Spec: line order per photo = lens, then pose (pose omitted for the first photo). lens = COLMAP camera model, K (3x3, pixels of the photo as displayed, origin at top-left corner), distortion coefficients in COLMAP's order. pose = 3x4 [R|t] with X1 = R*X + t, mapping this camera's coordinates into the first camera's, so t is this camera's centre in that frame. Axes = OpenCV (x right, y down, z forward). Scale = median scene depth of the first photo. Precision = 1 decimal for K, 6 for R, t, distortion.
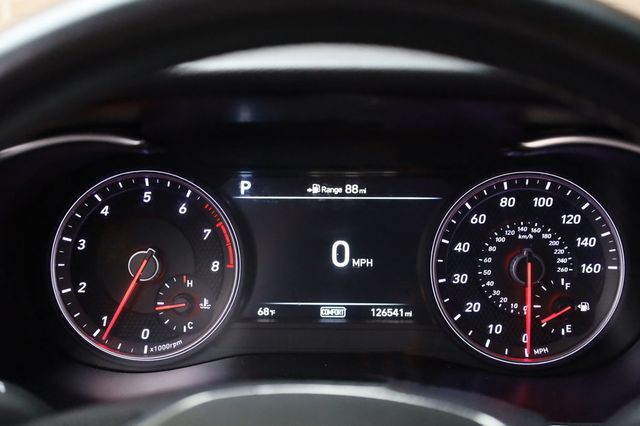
lens RADIAL K [[900.6, 0, 320.0], [0, 900.6, 213.0], [0, 0, 1]] dist [0.001078, -0.014924]
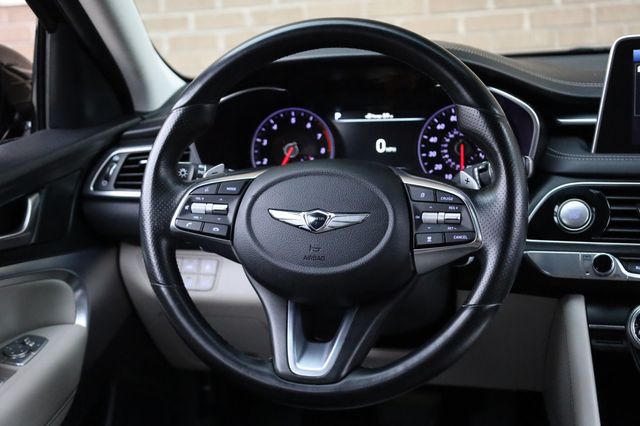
lens RADIAL K [[900.6, 0, 320.0], [0, 900.6, 213.0], [0, 0, 1]] dist [0.001078, -0.014924]
pose [[0.977419, -0.002035, -0.211302, 0.349097], [-0.000100, 0.999949, -0.010093, 0.237109], [0.211312, 0.009886, 0.977369, -1.181463]]
